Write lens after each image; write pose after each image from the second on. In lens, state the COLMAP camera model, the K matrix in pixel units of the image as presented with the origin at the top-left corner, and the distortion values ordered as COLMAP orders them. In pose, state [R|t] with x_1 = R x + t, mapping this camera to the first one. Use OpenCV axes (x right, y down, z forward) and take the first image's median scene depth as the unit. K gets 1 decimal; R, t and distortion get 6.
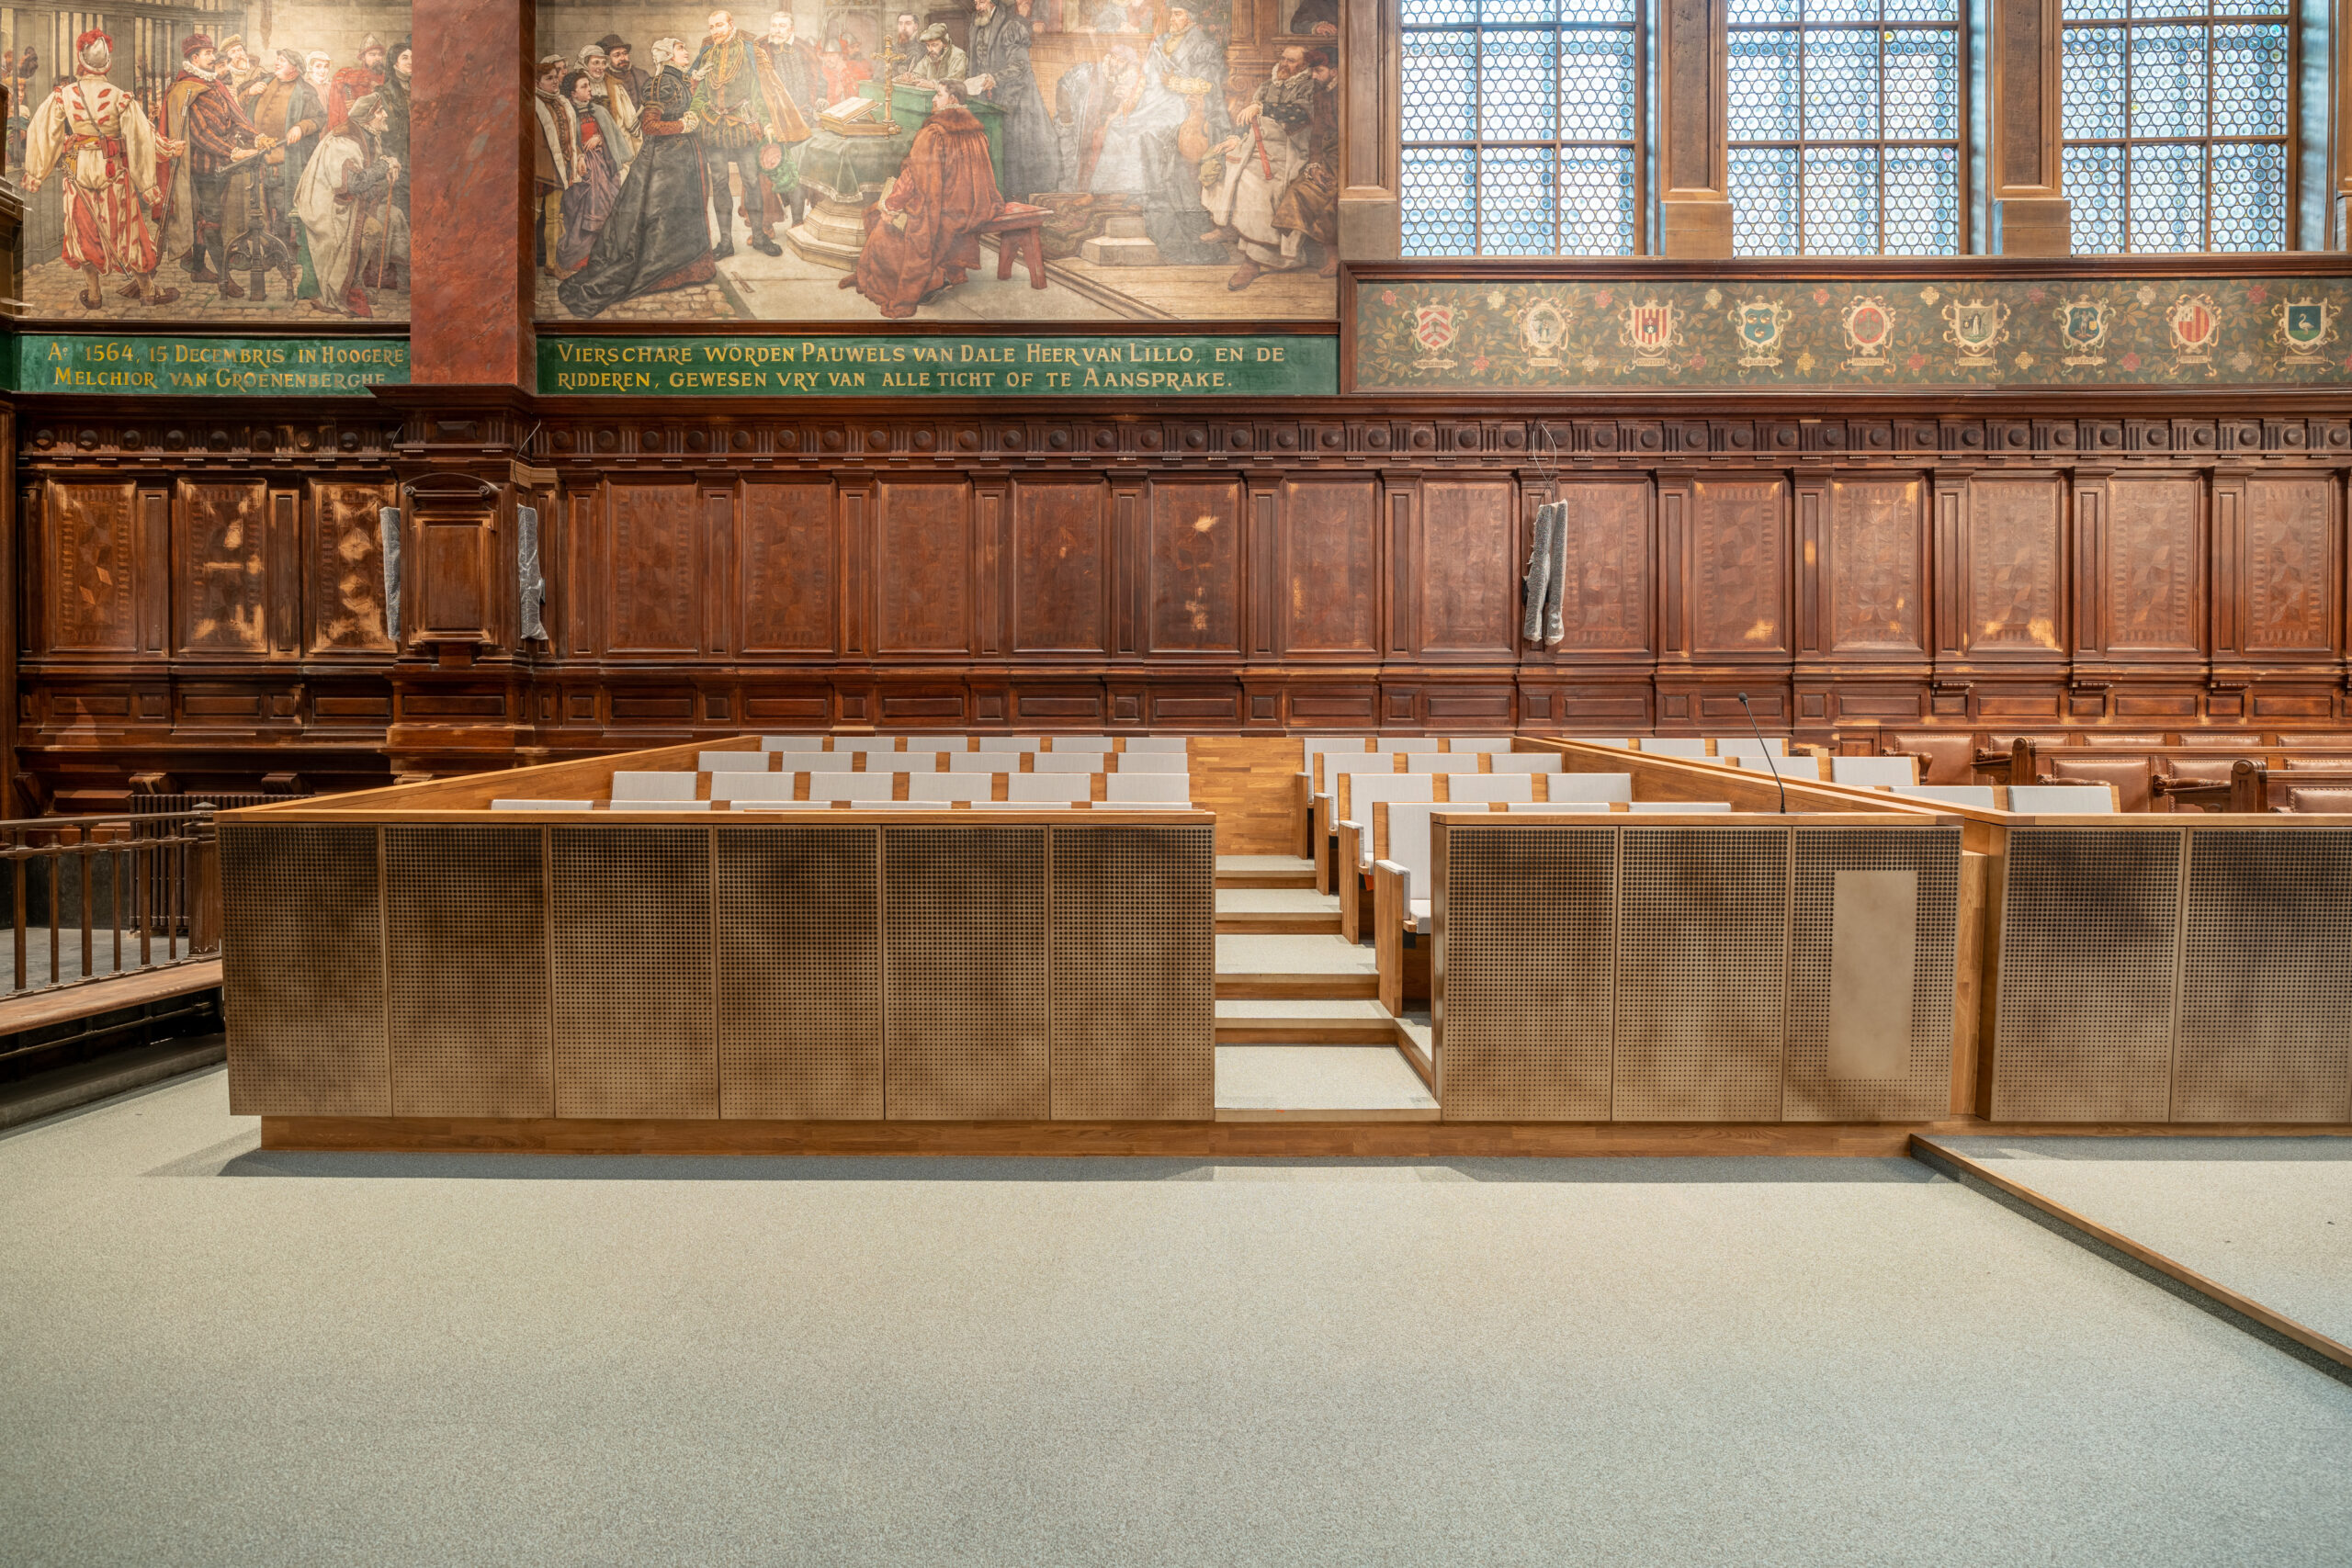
lens RADIAL K [[832.3, 0, 1176.0], [0, 832.3, 784.0], [0, 0, 1]] dist [-0.004936, 0.001696]
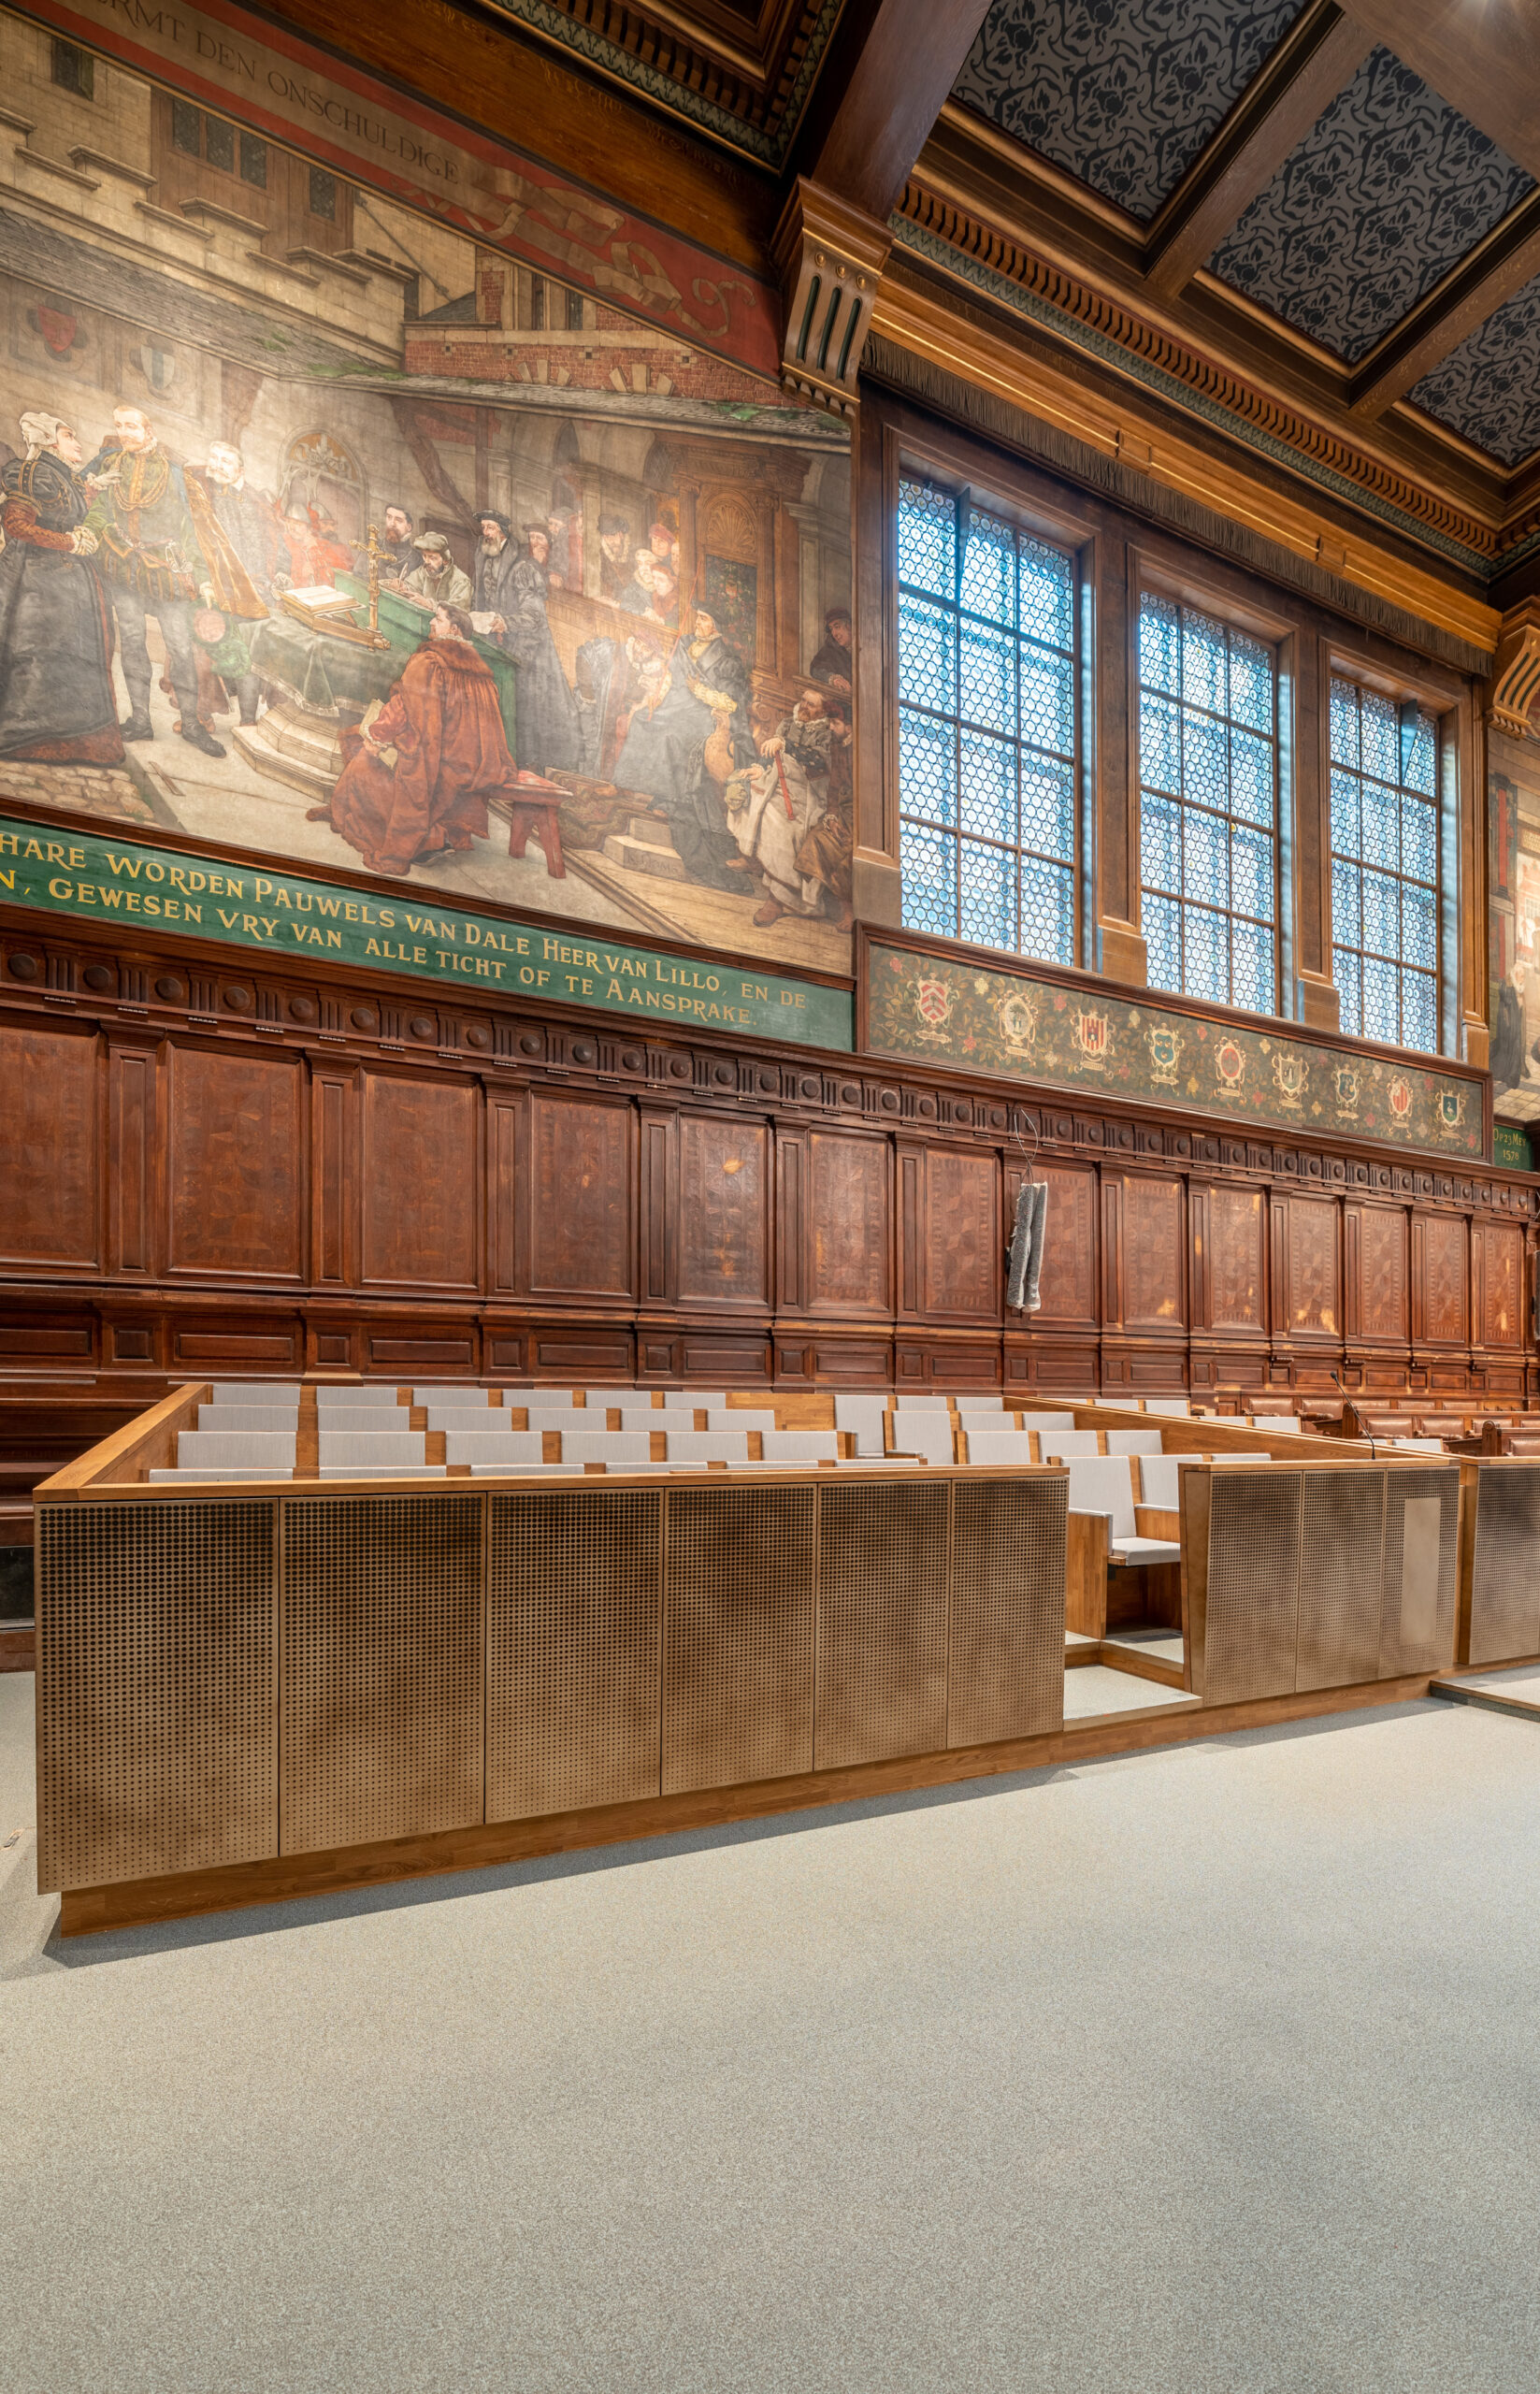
lens RADIAL K [[1001.8, 0, 764.7], [0, 1001.8, 1436.0], [0, 0, 1]] dist [-0.003821, 0.000348]
pose [[0.907281, -0.004514, 0.420501, -0.413220], [0.006785, 0.999969, -0.003906, -0.002451], [-0.420471, 0.006397, 0.907284, -0.044621]]
